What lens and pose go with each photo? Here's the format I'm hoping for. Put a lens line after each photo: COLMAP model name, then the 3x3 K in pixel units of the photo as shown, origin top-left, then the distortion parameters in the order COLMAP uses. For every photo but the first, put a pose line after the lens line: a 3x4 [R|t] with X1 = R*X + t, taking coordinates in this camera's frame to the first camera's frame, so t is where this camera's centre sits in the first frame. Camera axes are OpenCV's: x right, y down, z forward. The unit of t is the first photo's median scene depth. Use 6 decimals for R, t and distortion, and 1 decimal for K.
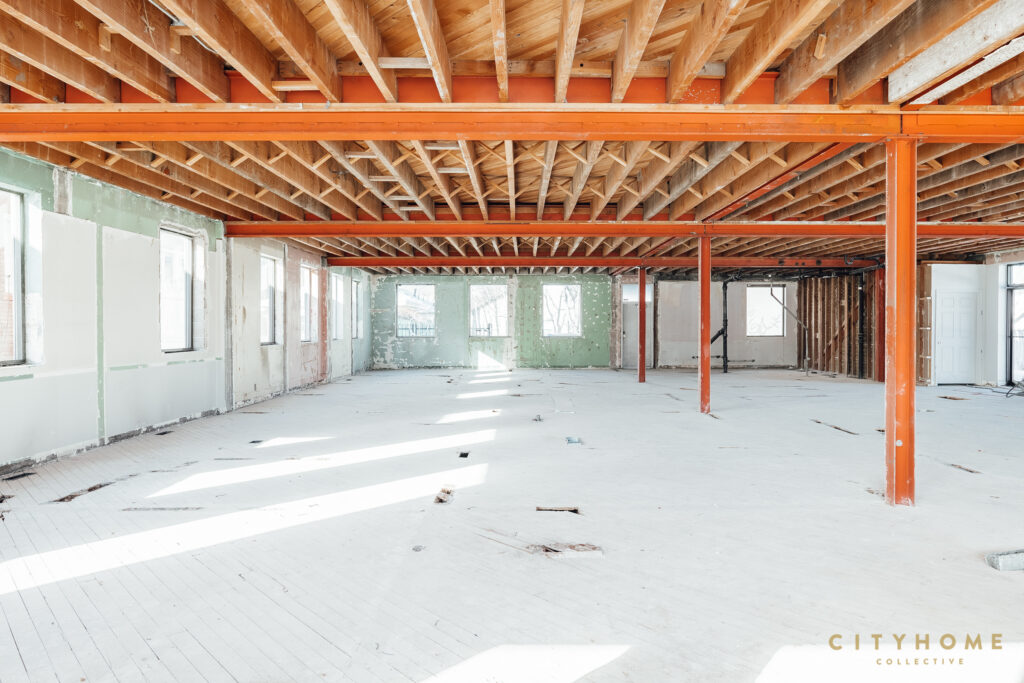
lens RADIAL K [[713.7, 0, 533.3], [0, 713.7, 338.7], [0, 0, 1]] dist [-0.032890, 0.002244]
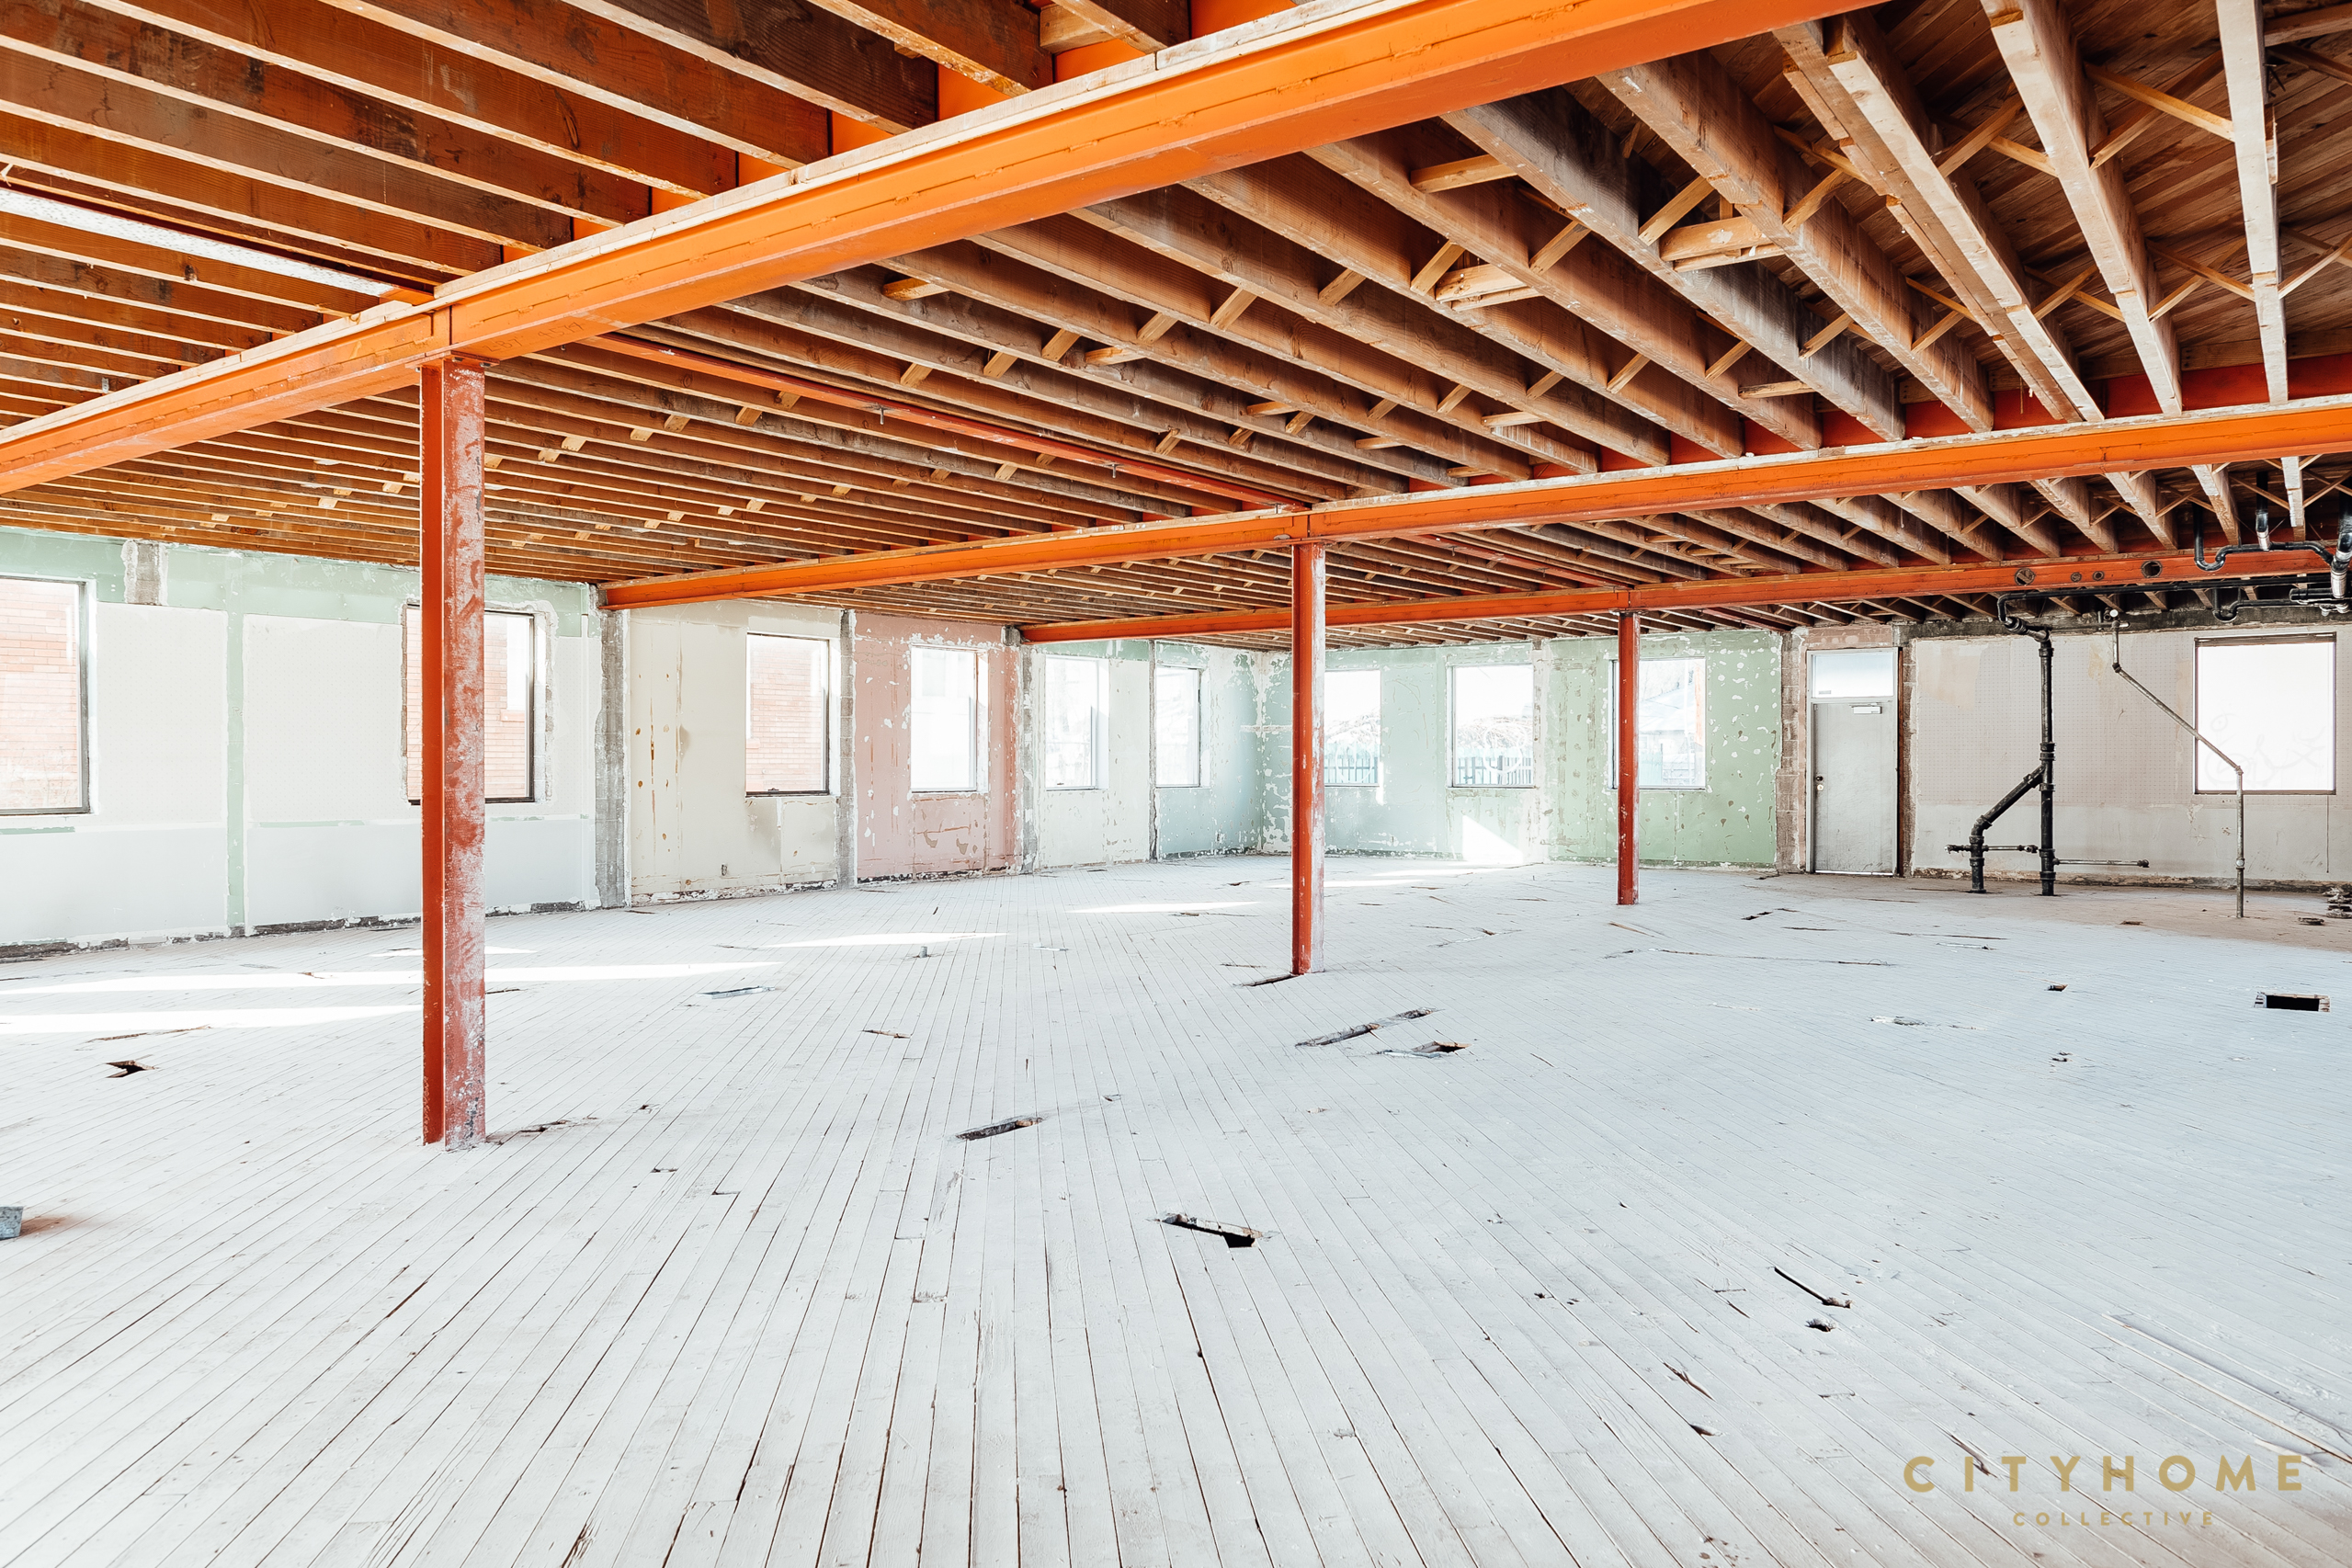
lens RADIAL K [[1625.0, 0, 1189.8], [0, 1625.0, 778.0], [0, 0, 1]] dist [-0.024939, 0.002556]
pose [[0.802735, 0.006231, -0.596303, 0.422223], [-0.010686, 0.999935, -0.003937, -0.002229], [0.596240, 0.009532, 0.802750, 0.118006]]
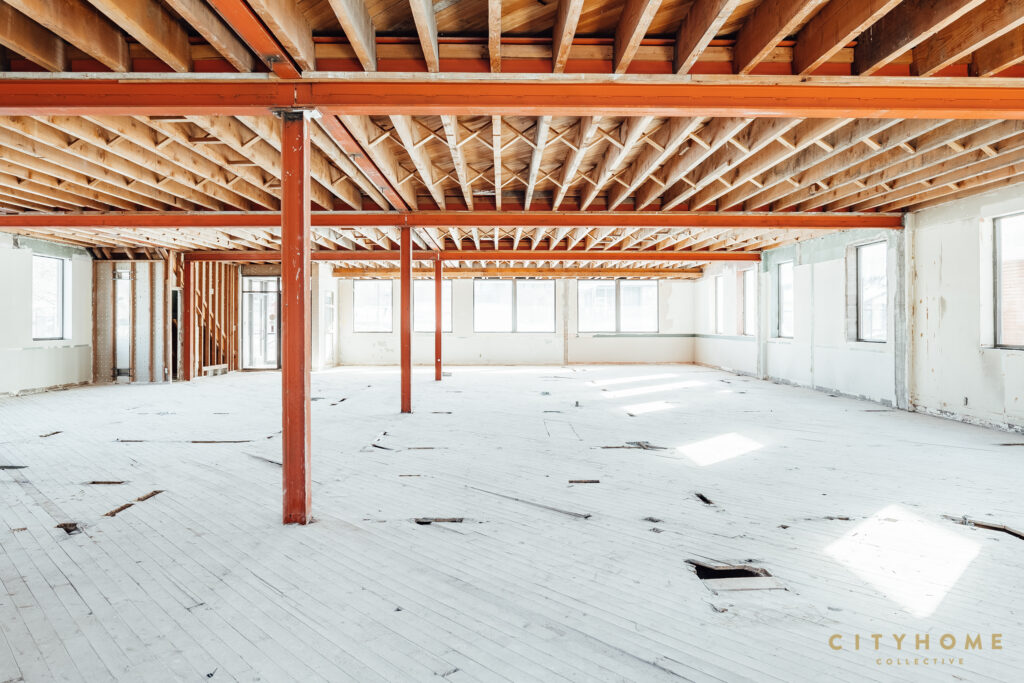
lens RADIAL K [[703.6, 0, 517.6], [0, 703.6, 318.1], [0, 0, 1]] dist [-0.036334, 0.004146]
pose [[-0.999938, 0.001813, -0.011020, 0.057133], [0.001676, 0.999922, 0.012378, -0.019021], [0.011041, 0.012359, -0.999863, 1.090853]]
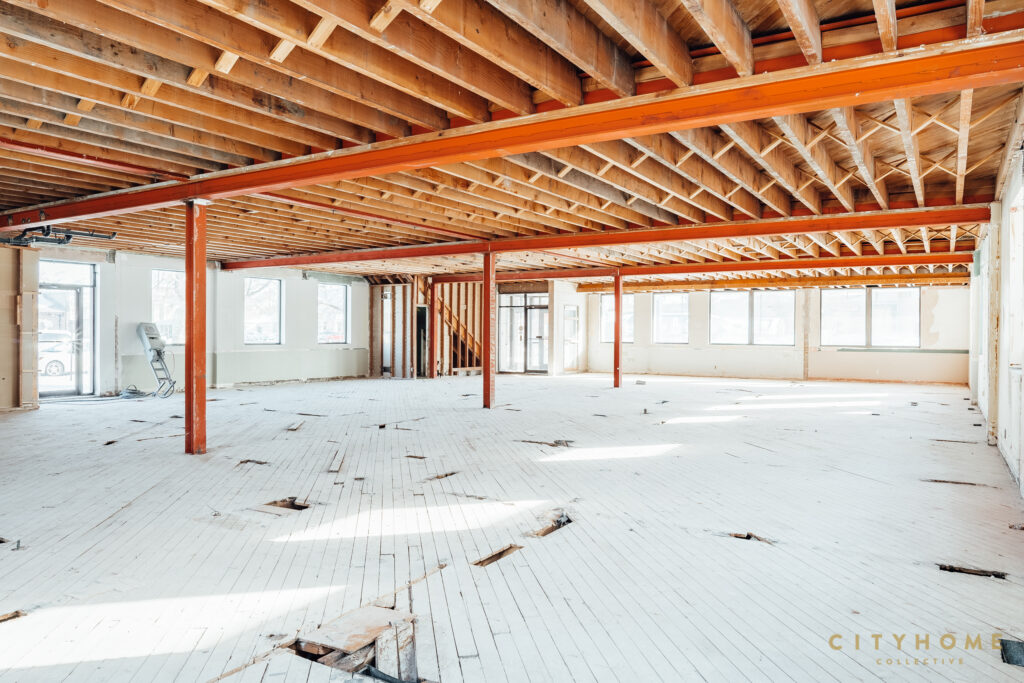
lens RADIAL K [[707.5, 0, 518.0], [0, 707.5, 338.9], [0, 0, 1]] dist [-0.024939, 0.002556]
pose [[-0.847852, -0.009124, 0.530155, -0.225201], [0.003819, 0.999721, 0.023313, -0.018424], [-0.530220, 0.021791, -0.847580, 1.091022]]
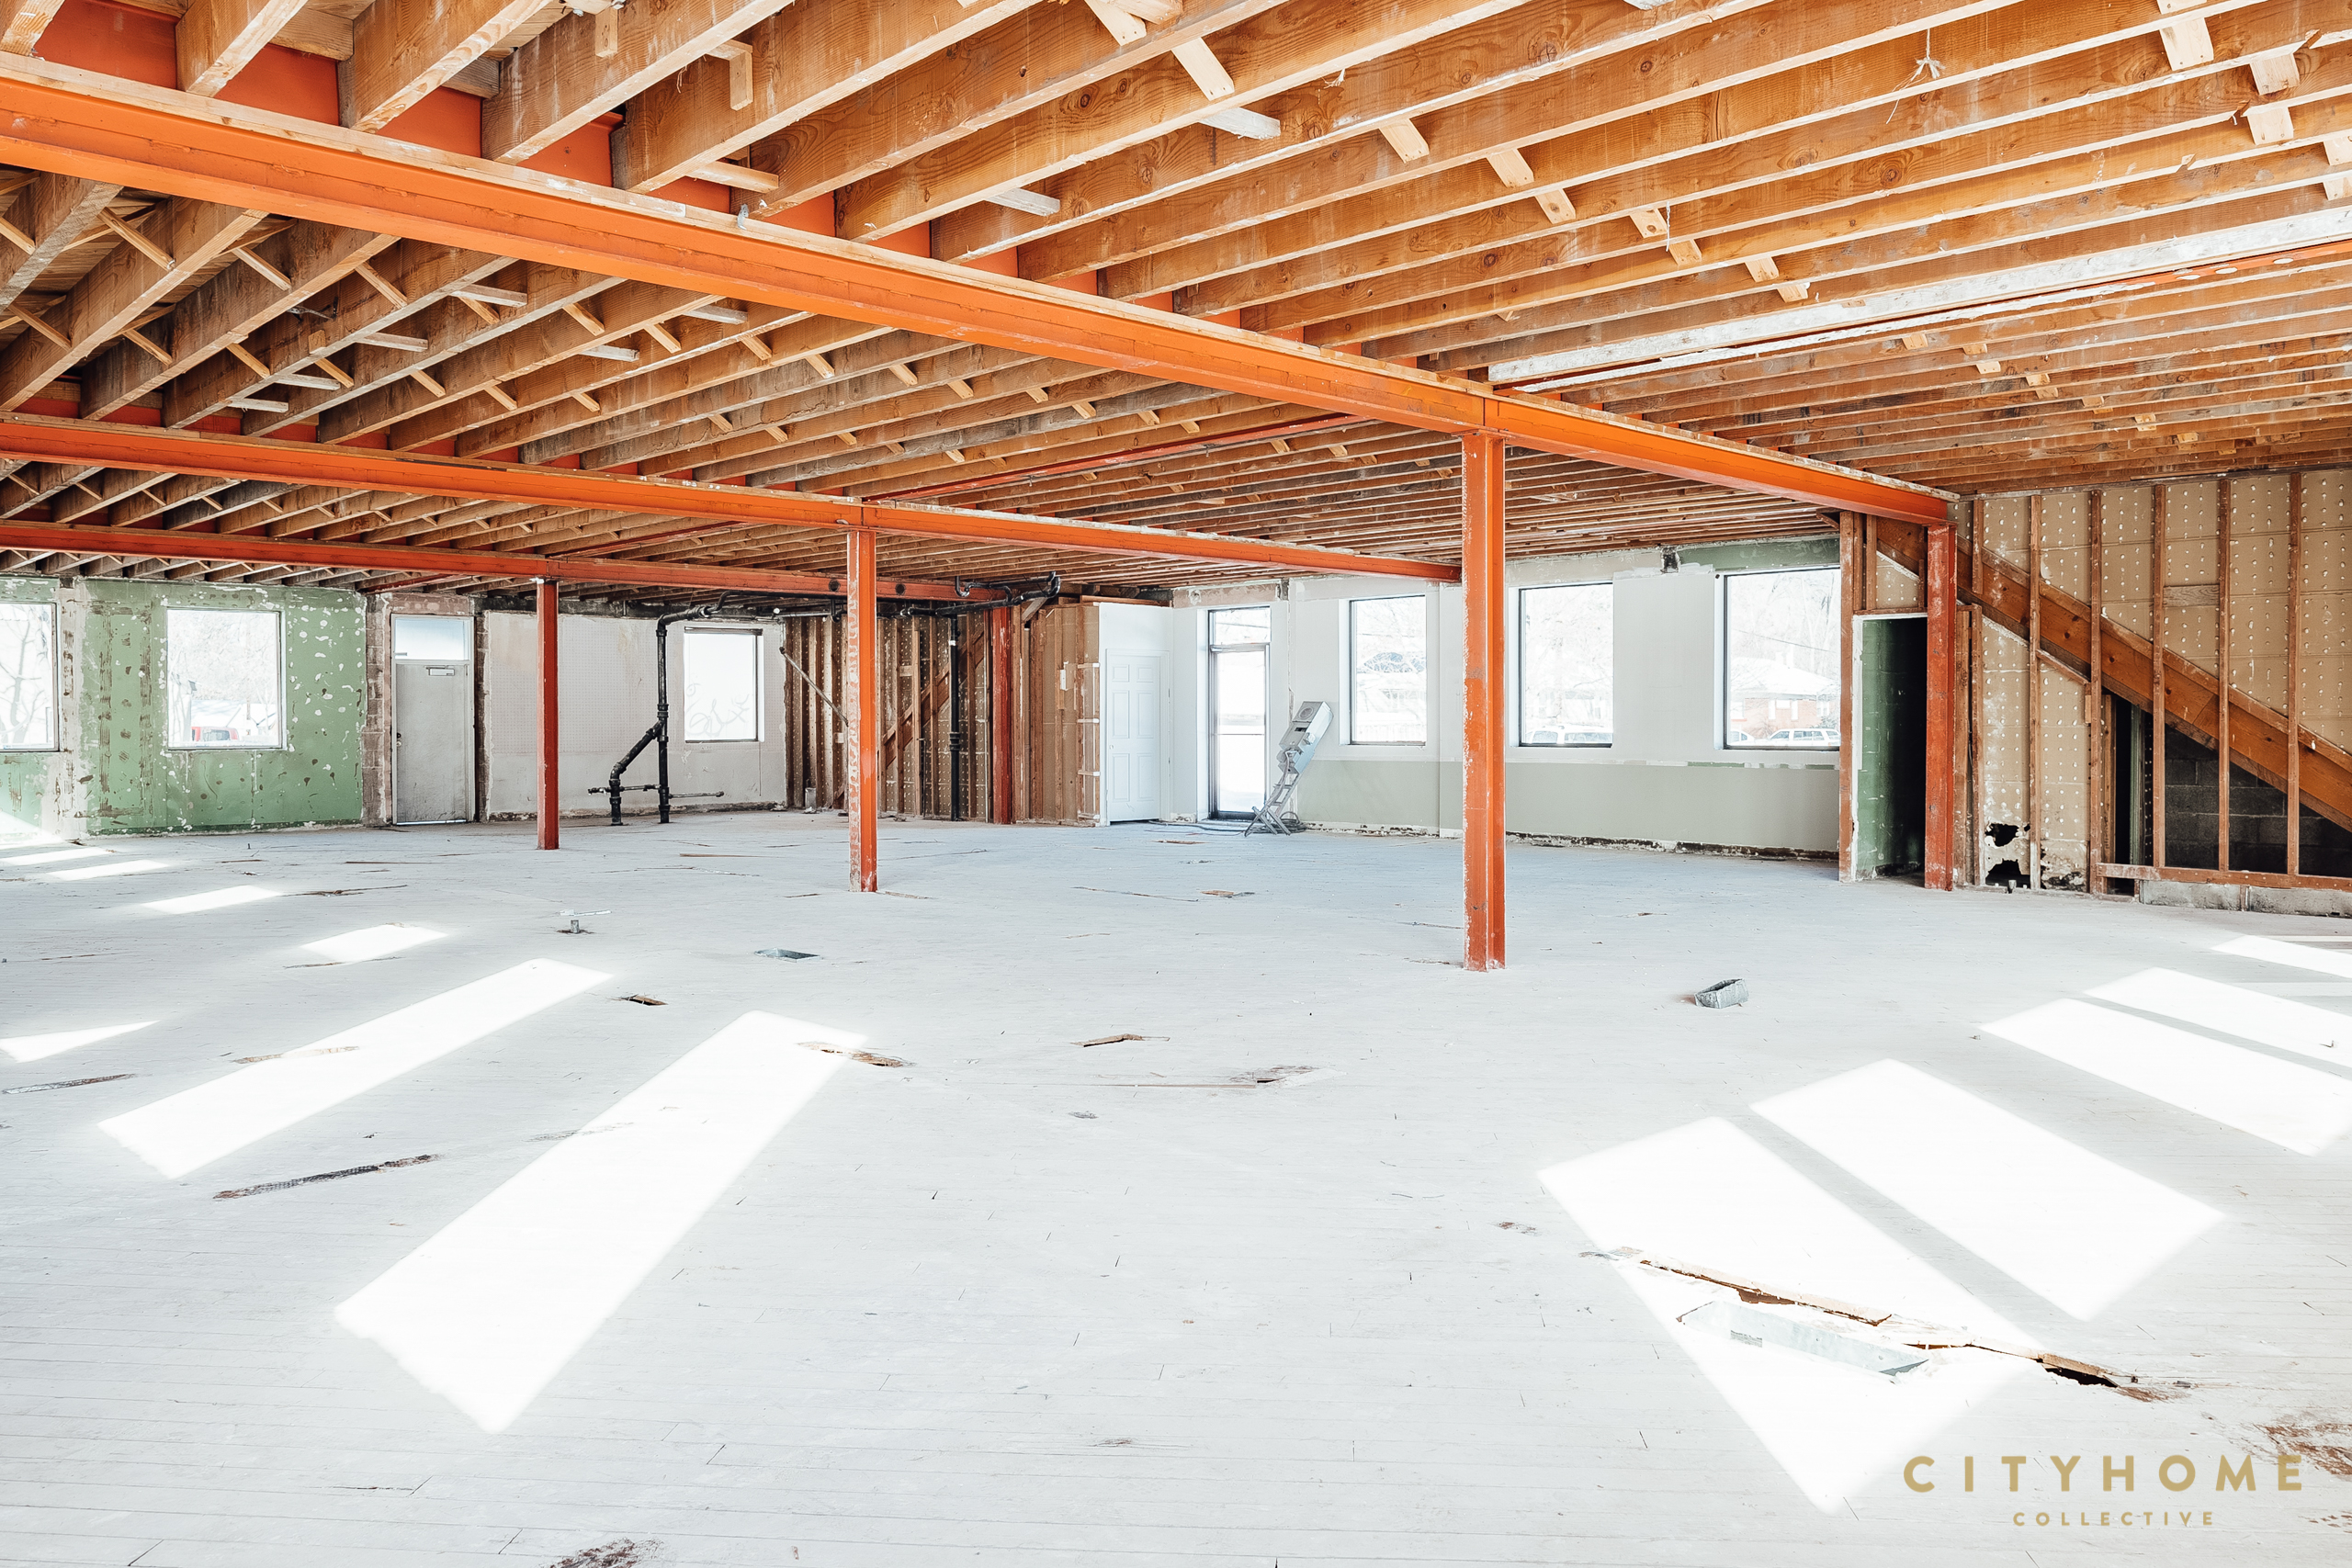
lens RADIAL K [[1667.7, 0, 1228.9], [0, 1667.7, 744.2], [0, 0, 1]] dist [-0.026058, 0.000731]
pose [[0.719639, -0.012241, 0.694241, -0.208048], [0.016106, 0.999870, 0.000936, 0.003241], [-0.694162, 0.010508, 0.719742, 0.003029]]
